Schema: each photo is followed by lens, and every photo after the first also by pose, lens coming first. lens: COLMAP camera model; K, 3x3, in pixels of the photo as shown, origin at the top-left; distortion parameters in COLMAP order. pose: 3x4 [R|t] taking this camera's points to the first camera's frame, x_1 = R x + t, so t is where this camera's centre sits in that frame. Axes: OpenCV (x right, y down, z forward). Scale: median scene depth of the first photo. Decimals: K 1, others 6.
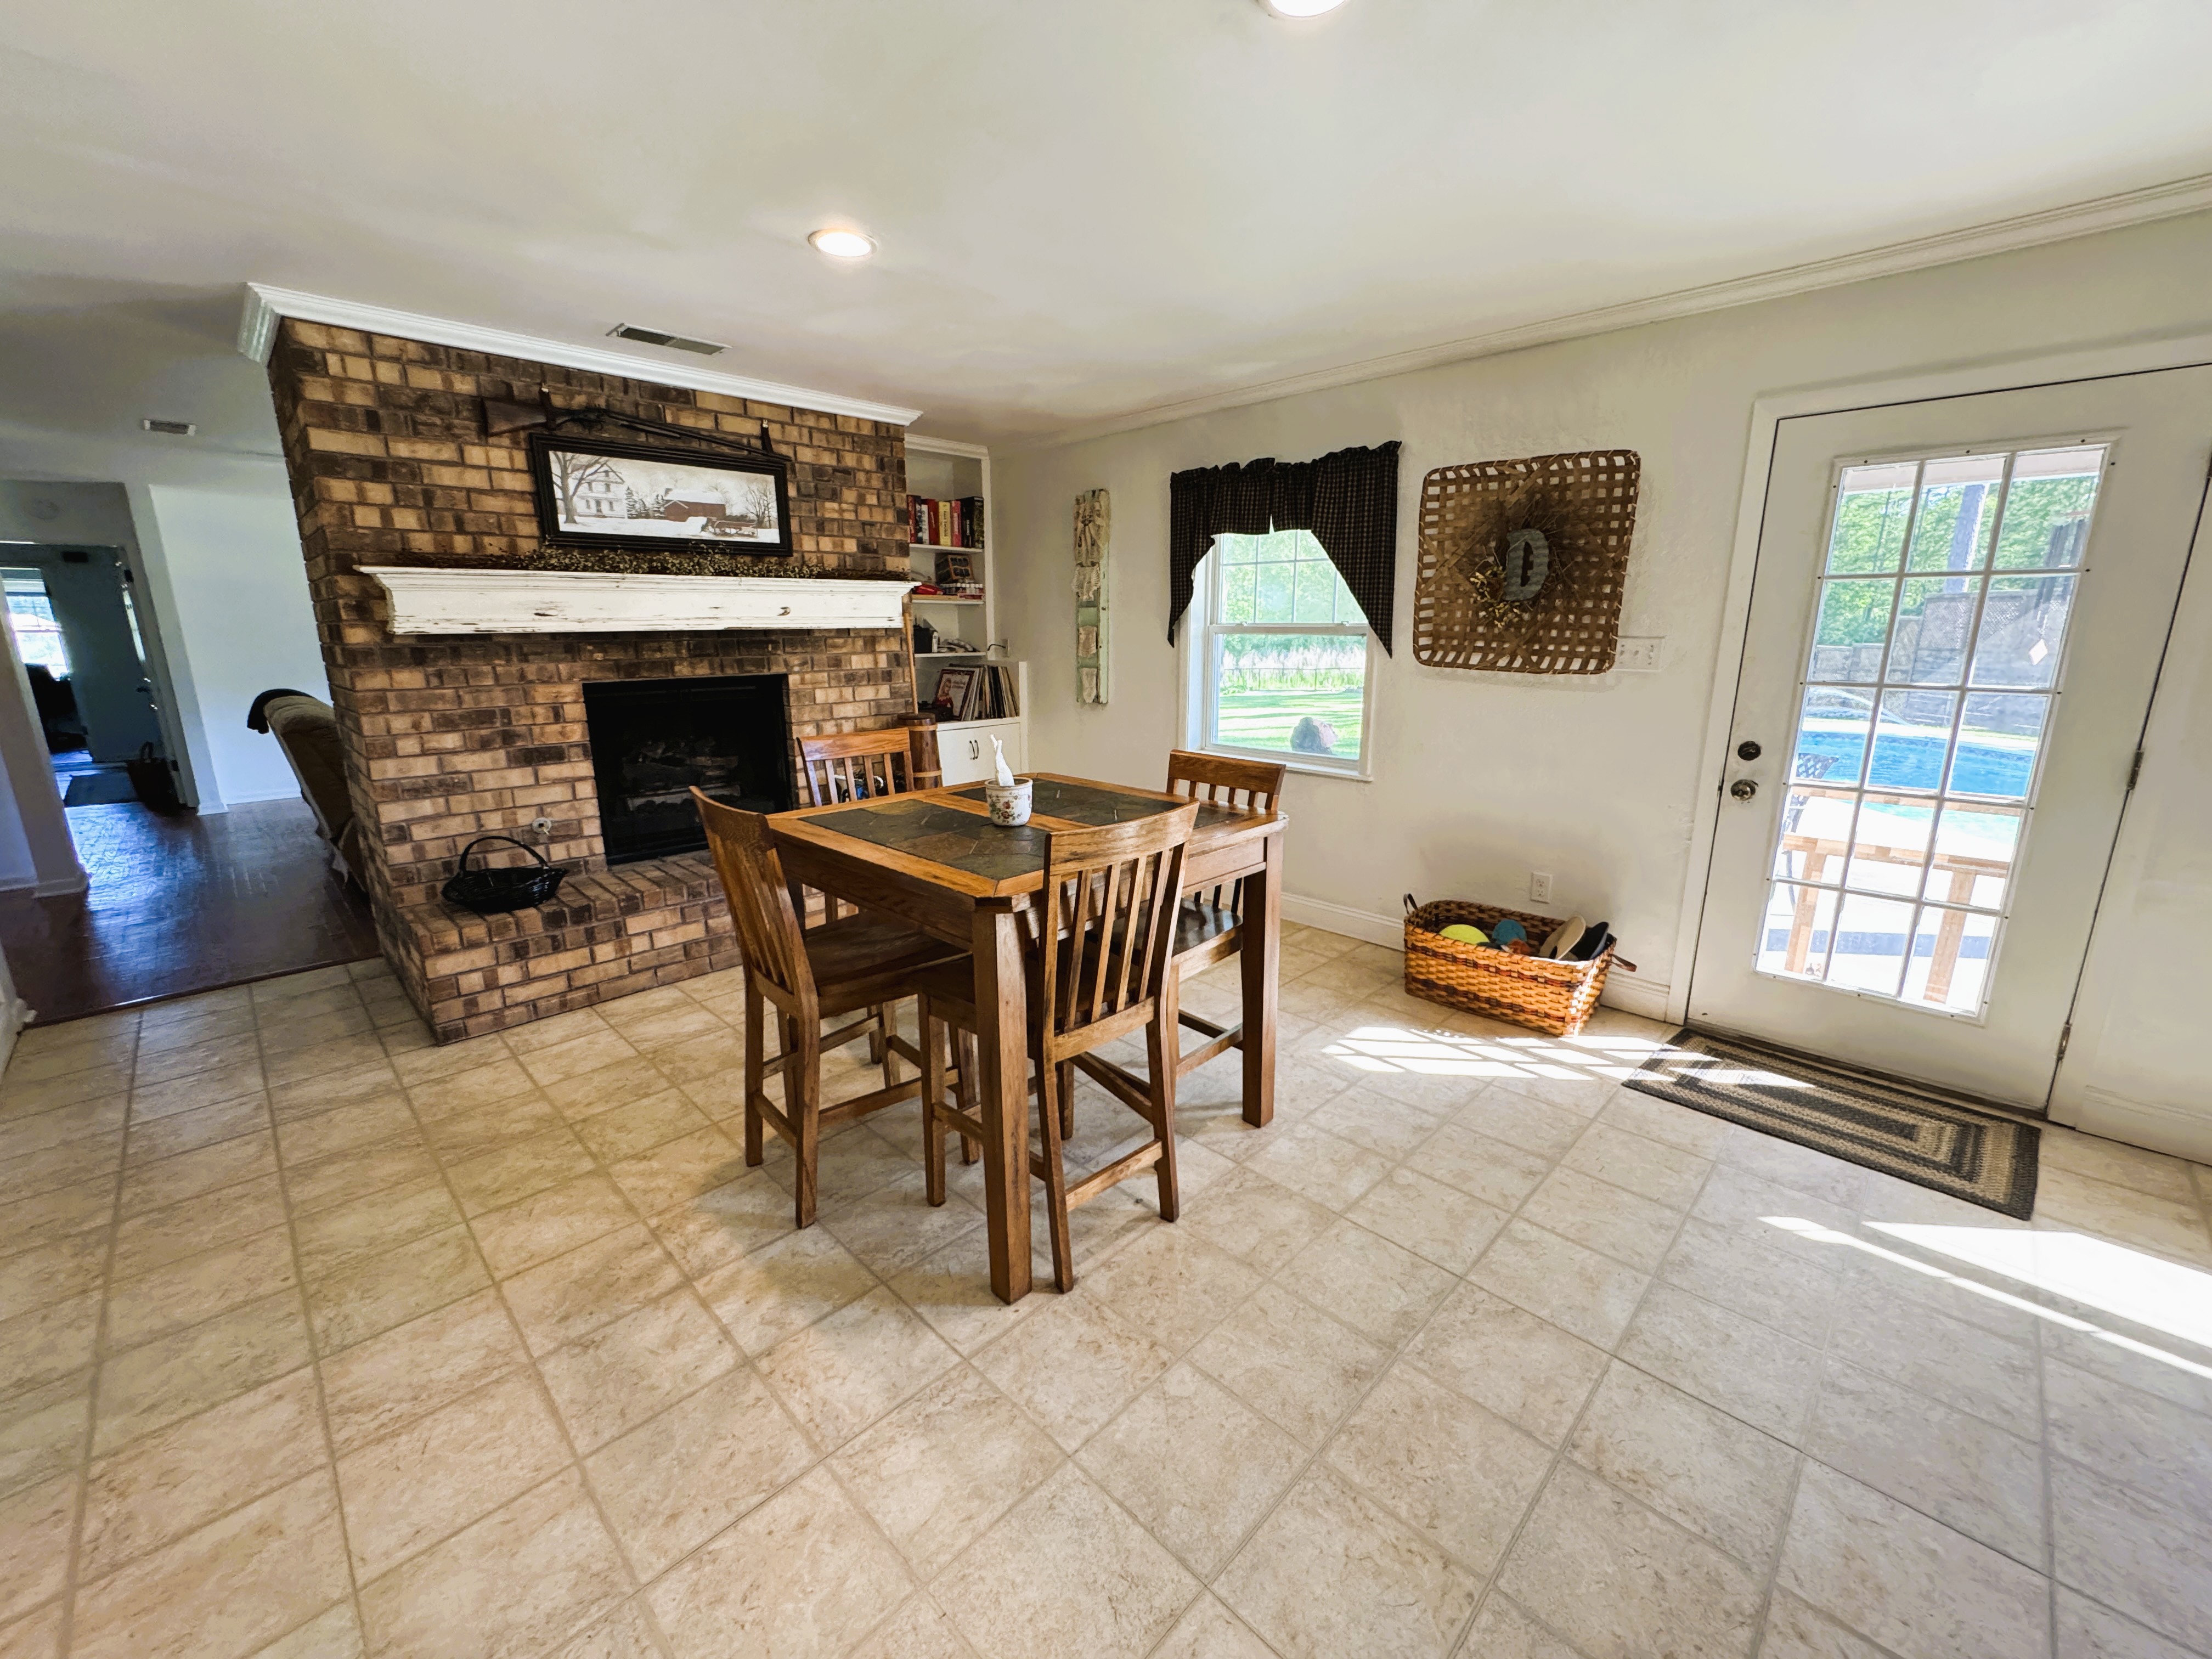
lens RADIAL K [[888.8, 0, 1102.1], [0, 888.8, 831.0], [0, 0, 1]] dist [-0.002513, 0.000933]
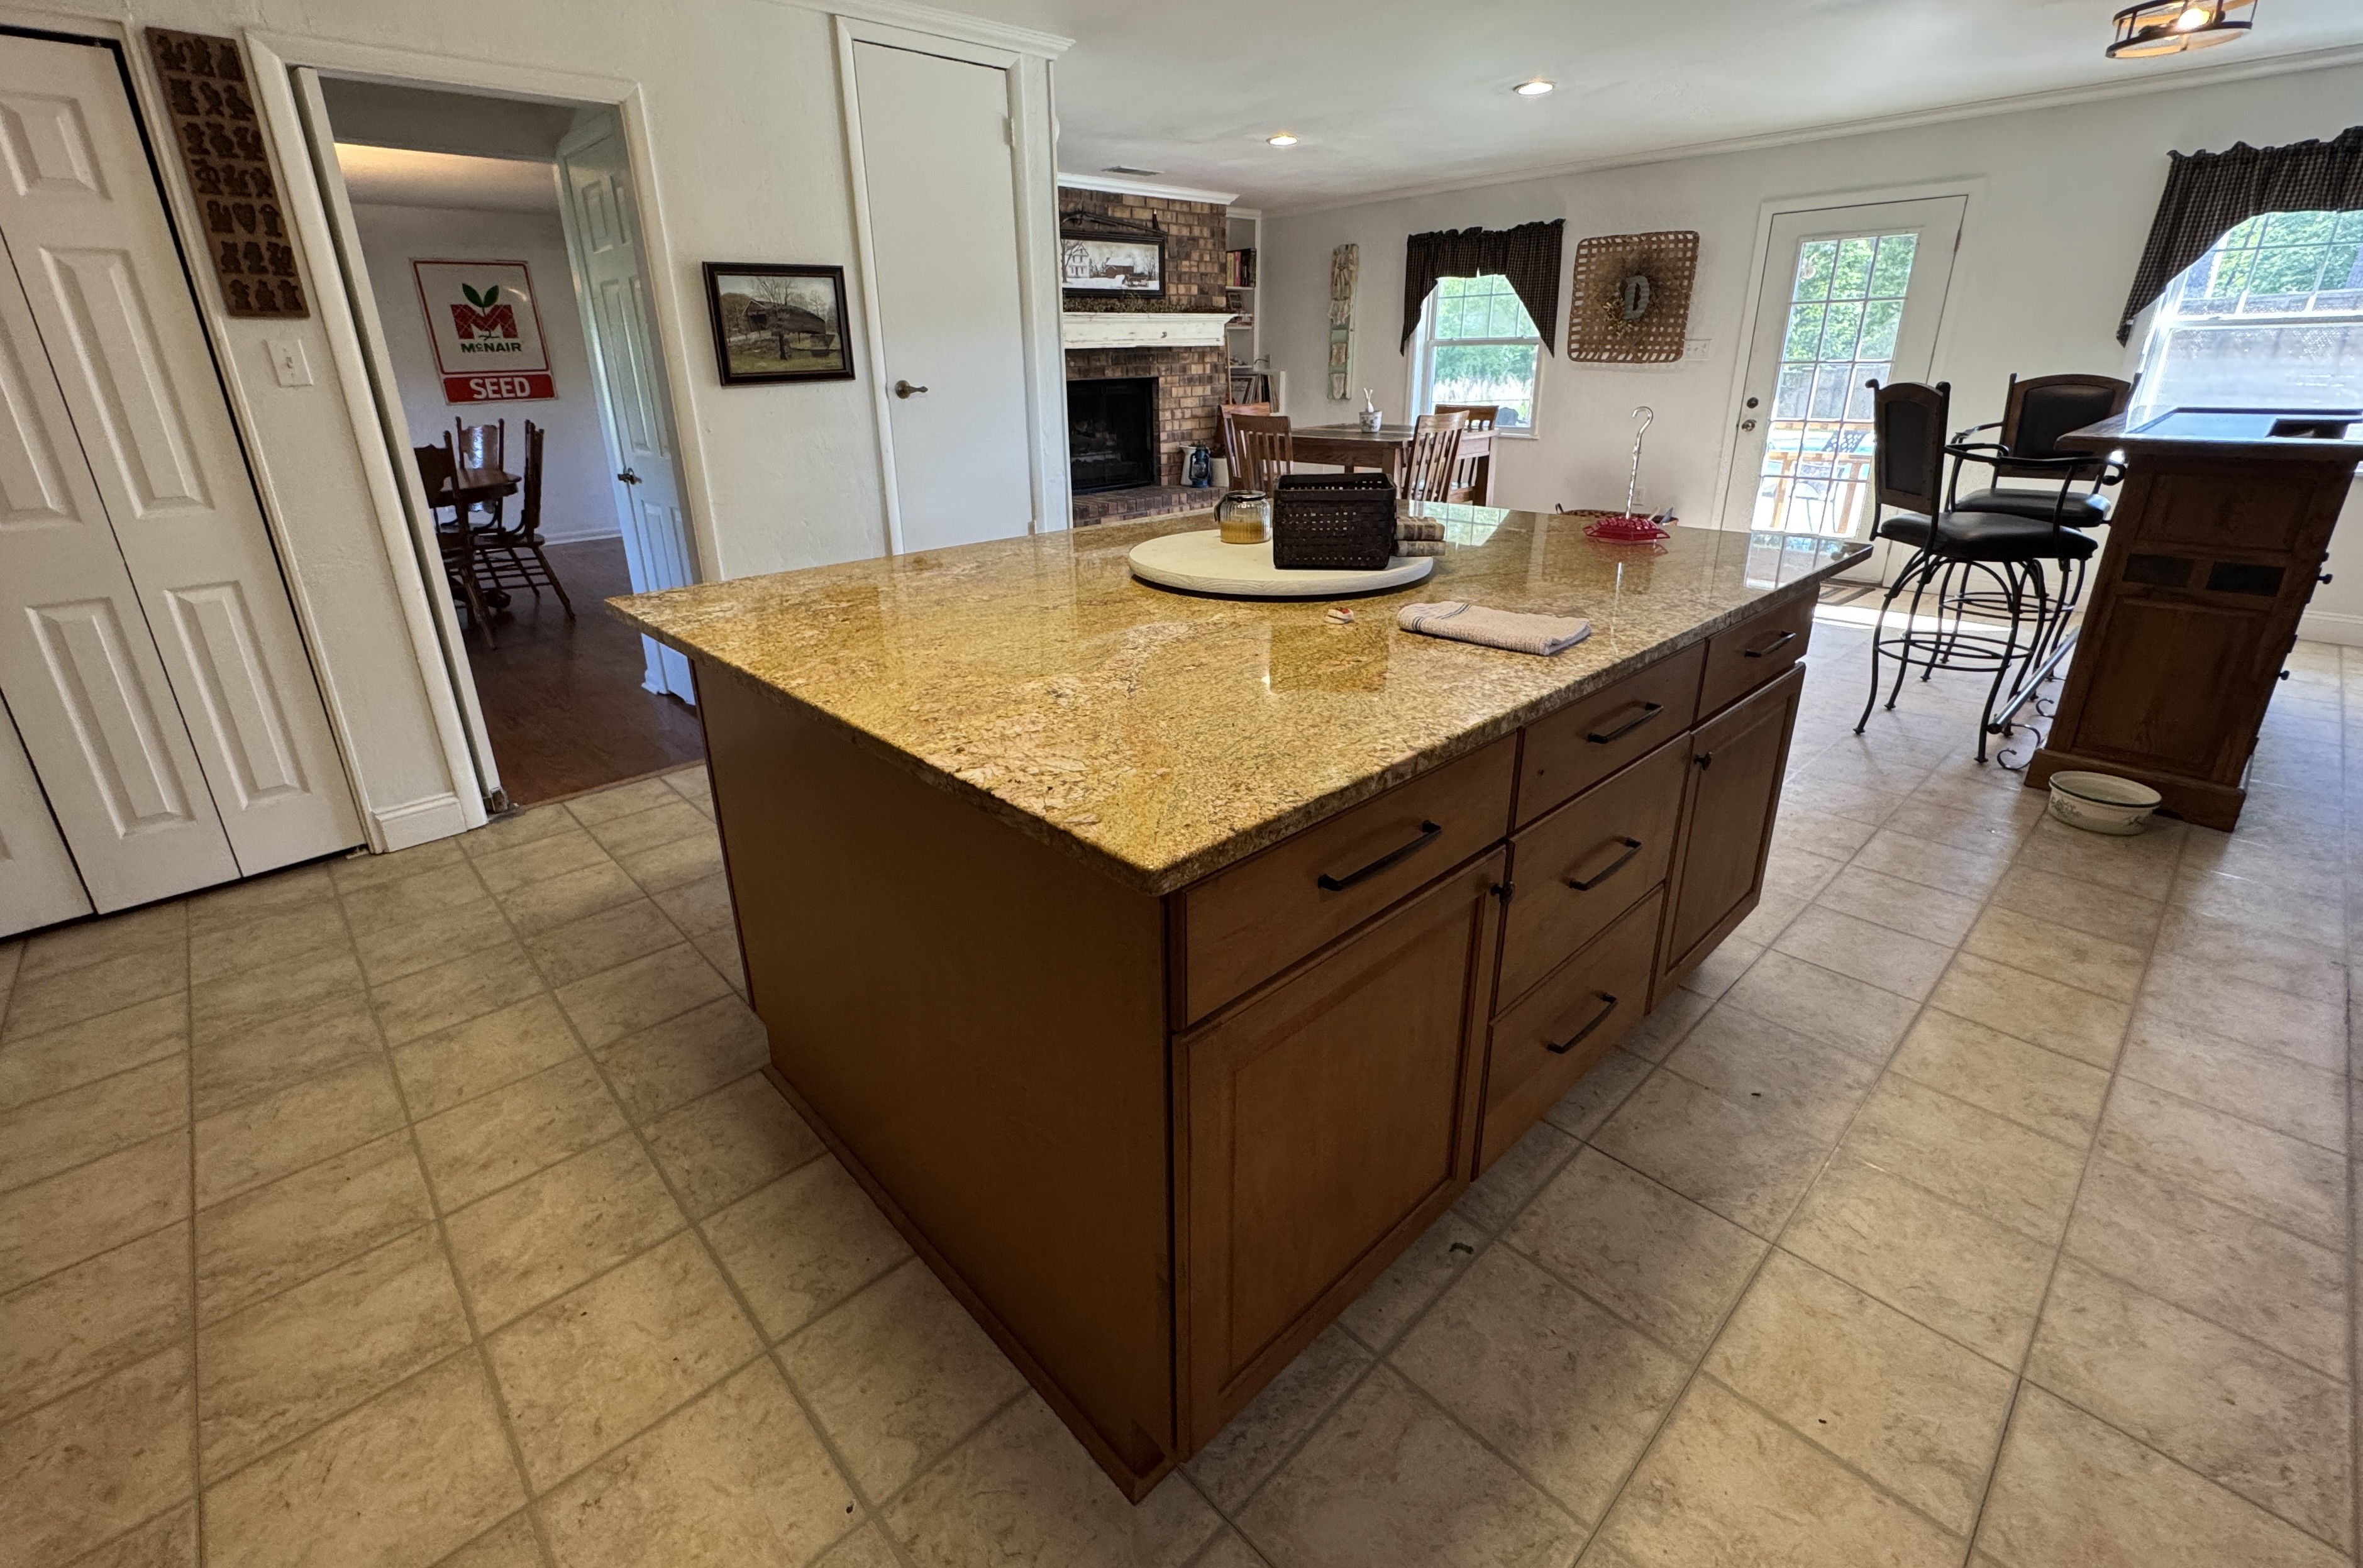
lens RADIAL K [[1013.3, 0, 1157.0], [0, 1013.3, 720.4], [0, 0, 1]] dist [-0.003393, 0.000349]
pose [[0.998744, 0.000820, -0.050106, -0.286882], [0.004922, 0.993427, 0.114363, 0.233997], [0.049871, -0.114466, 0.992175, -0.889619]]
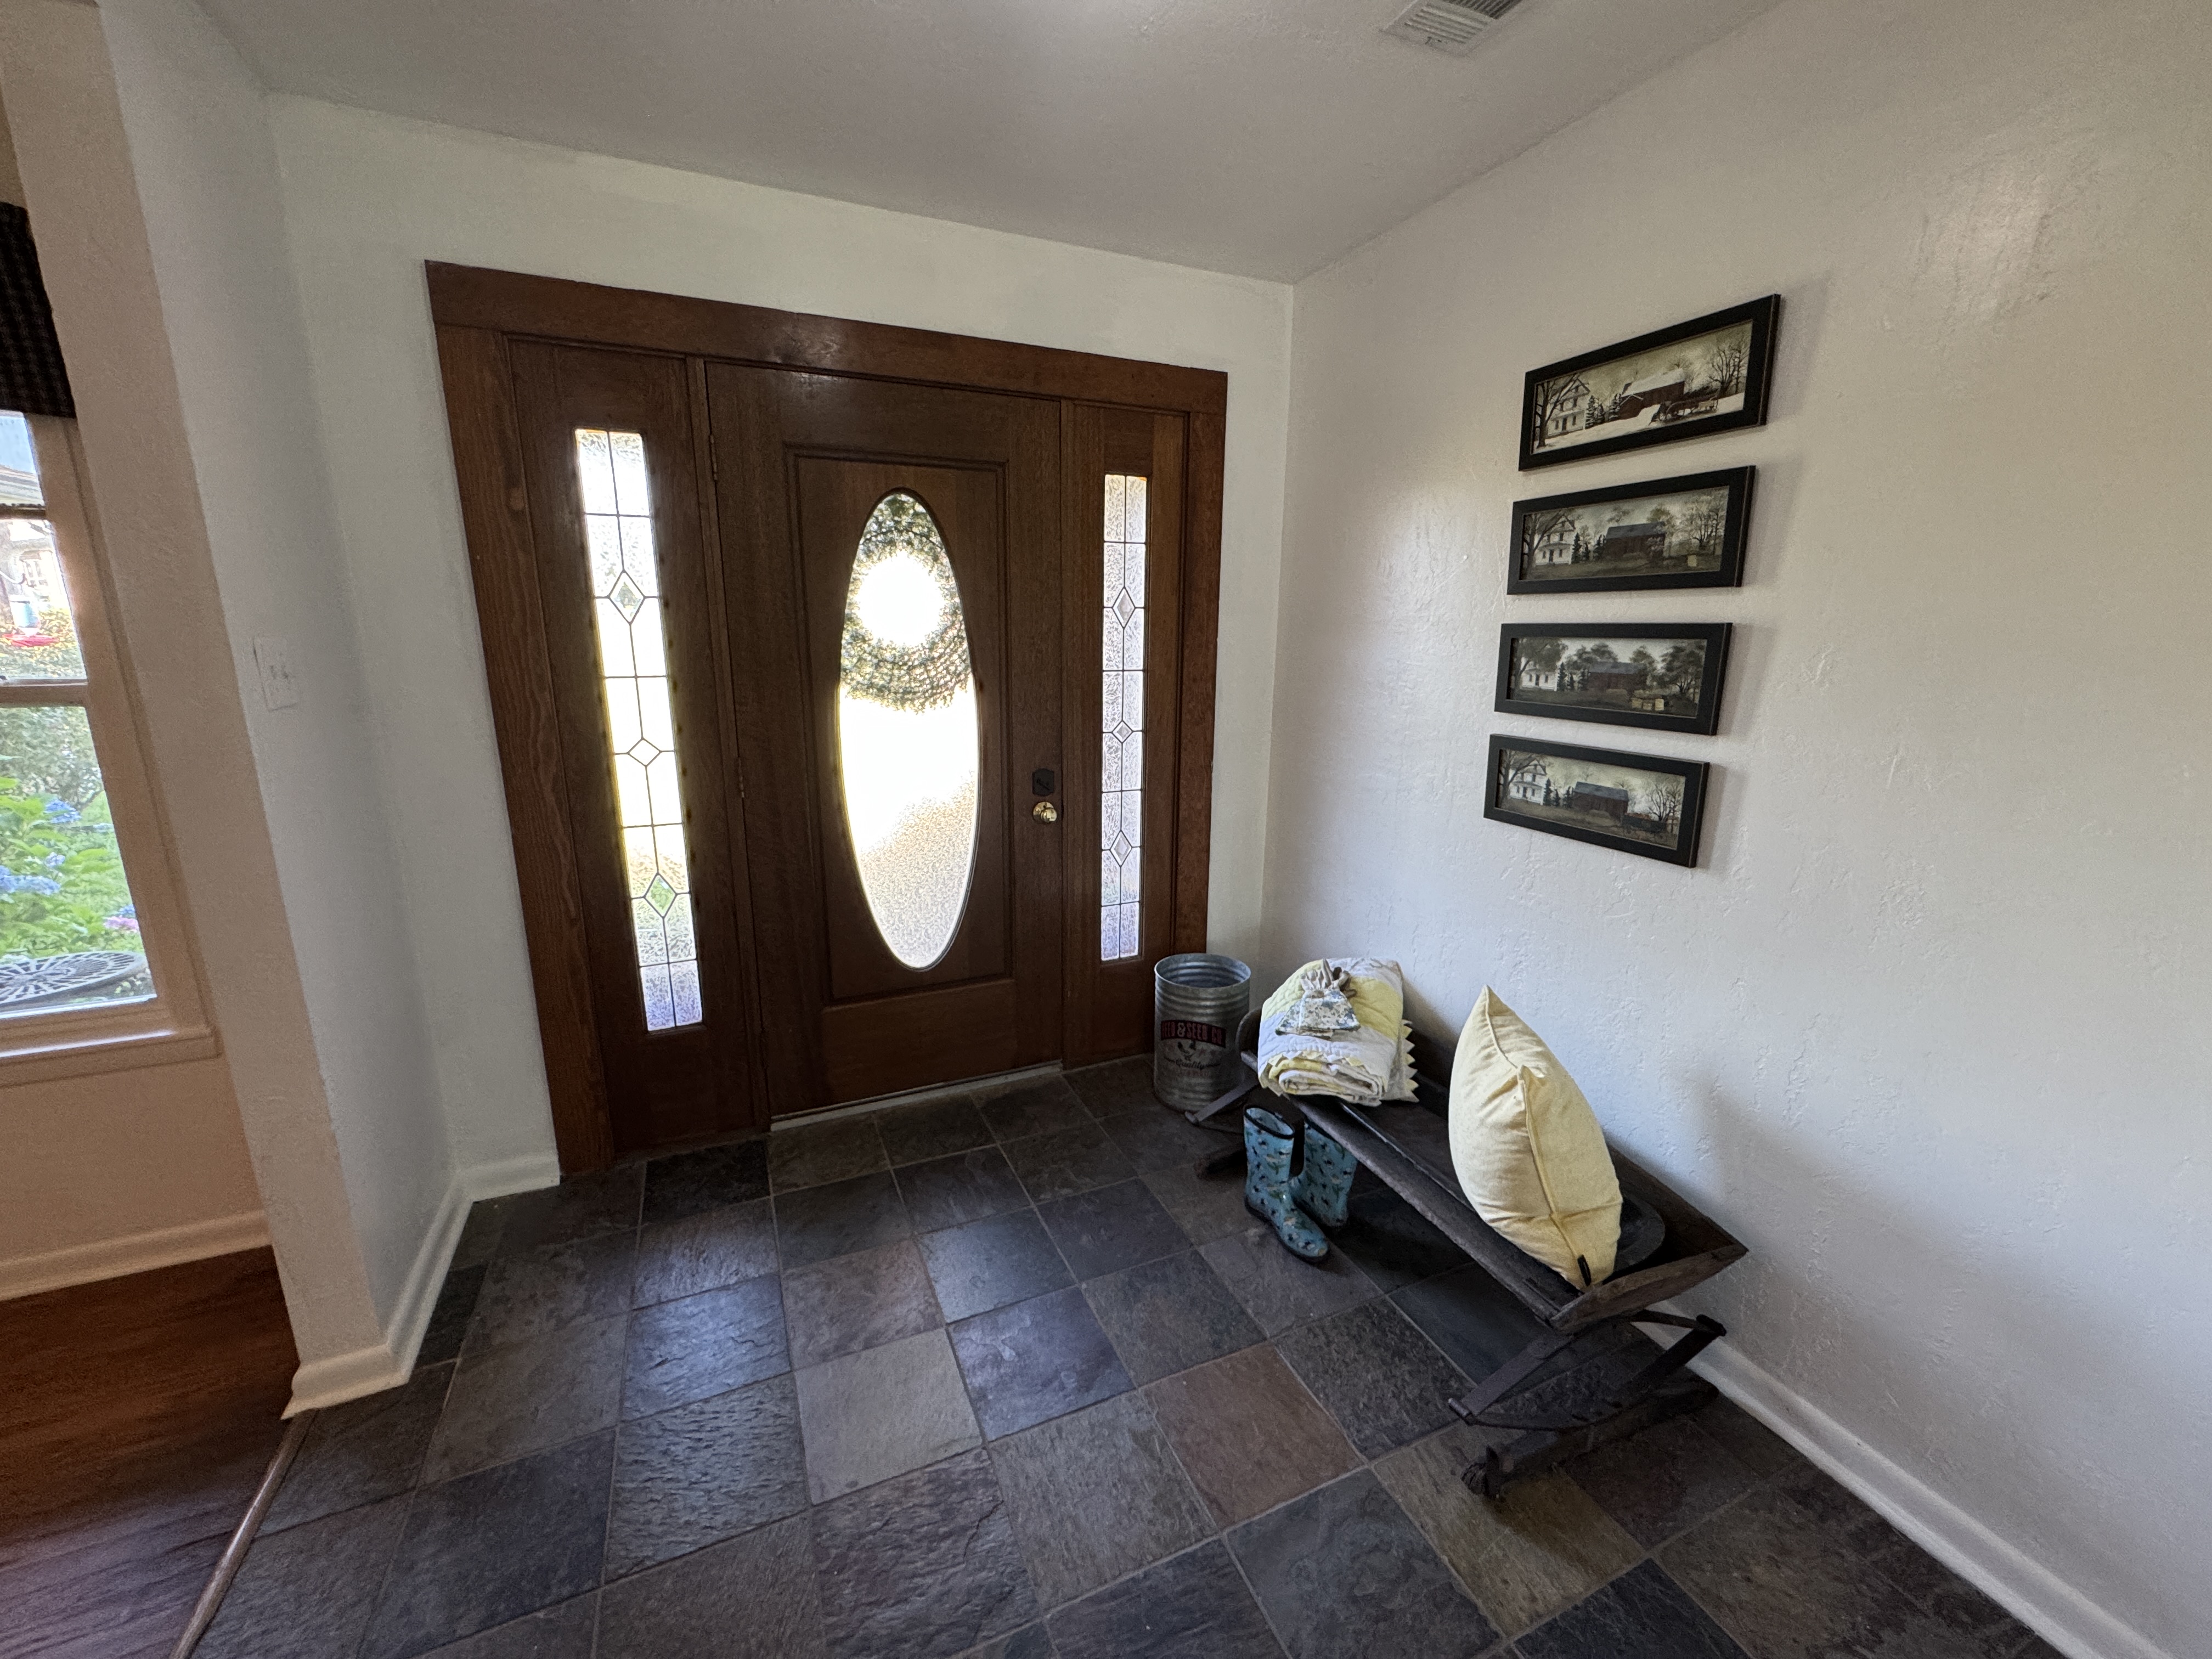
lens RADIAL K [[888.8, 0, 1113.2], [0, 888.8, 828.2], [0, 0, 1]] dist [-0.002513, 0.000933]
pose [[-0.368622, 0.208121, -0.905982, 0.618248], [-0.211348, 0.930327, 0.299705, -0.109015], [0.905235, 0.301956, -0.298953, 0.876317]]
